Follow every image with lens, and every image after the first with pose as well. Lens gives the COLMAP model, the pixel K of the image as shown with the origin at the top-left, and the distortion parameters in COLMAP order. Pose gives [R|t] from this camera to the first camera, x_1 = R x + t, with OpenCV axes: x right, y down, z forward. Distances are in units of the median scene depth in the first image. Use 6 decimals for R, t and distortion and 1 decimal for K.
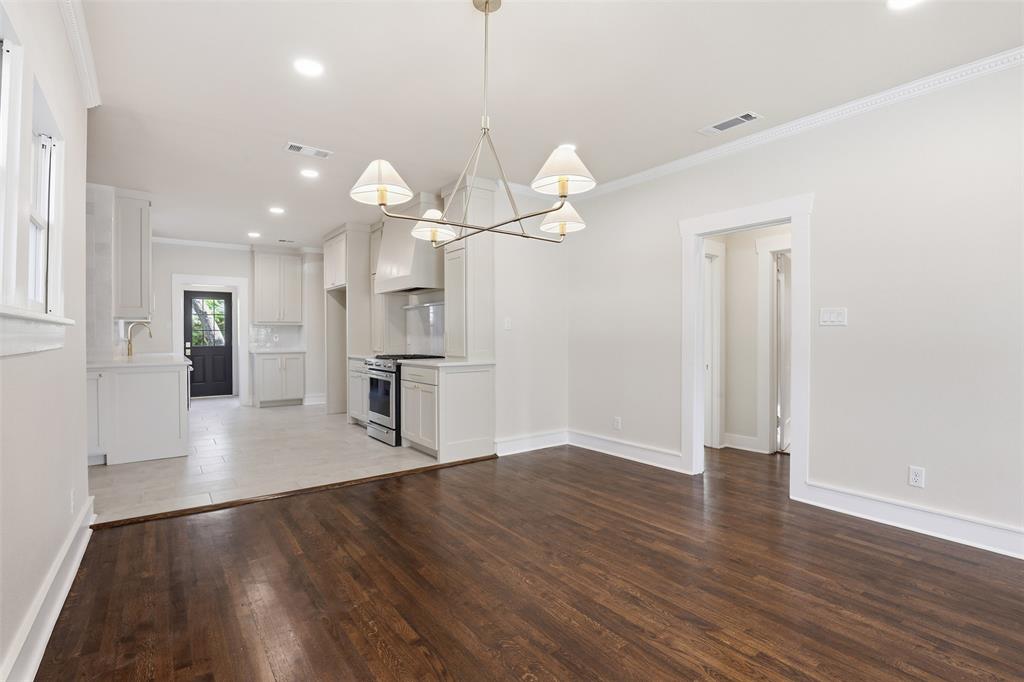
lens RADIAL K [[478.1, 0, 514.9], [0, 478.1, 338.3], [0, 0, 1]] dist [-0.033247, 0.005039]
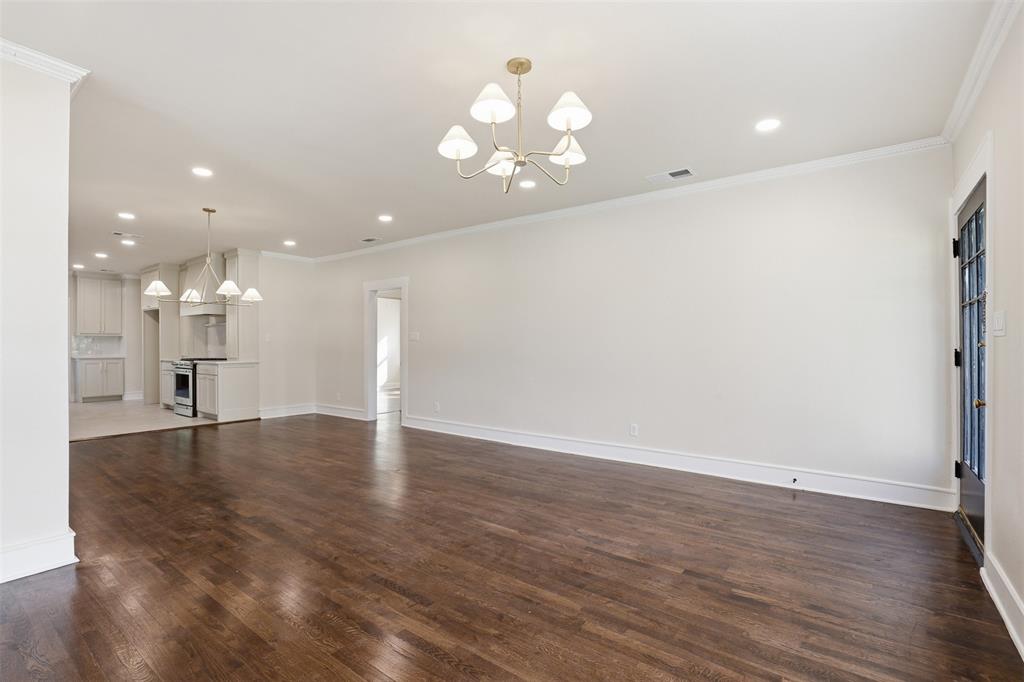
lens RADIAL K [[478.1, 0, 517.6], [0, 478.1, 346.1], [0, 0, 1]] dist [-0.033247, 0.005039]
pose [[0.960527, 0.000067, 0.278186, 0.268328], [0.000141, 1.000000, -0.000725, -0.001022], [-0.278186, 0.000735, 0.960527, -0.604697]]
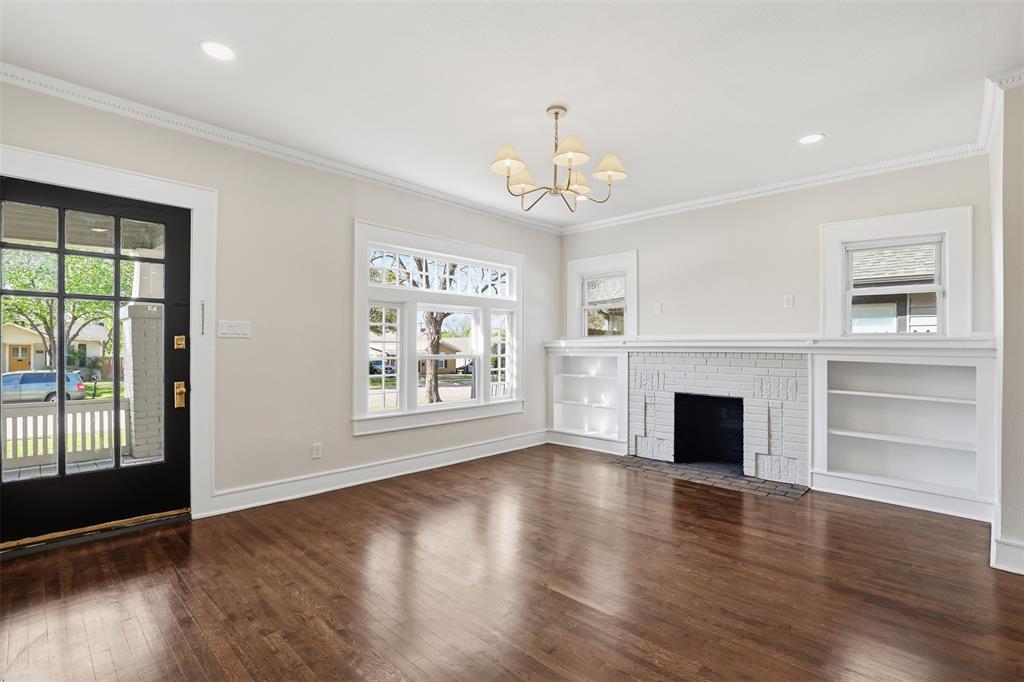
lens RADIAL K [[478.1, 0, 515.0], [0, 478.1, 341.6], [0, 0, 1]] dist [-0.033247, 0.005039]
pose [[-0.986631, -0.010246, -0.162648, 0.492445], [-0.009440, 0.999939, -0.005725, -0.004425], [0.162696, -0.004113, -0.986668, 0.228526]]
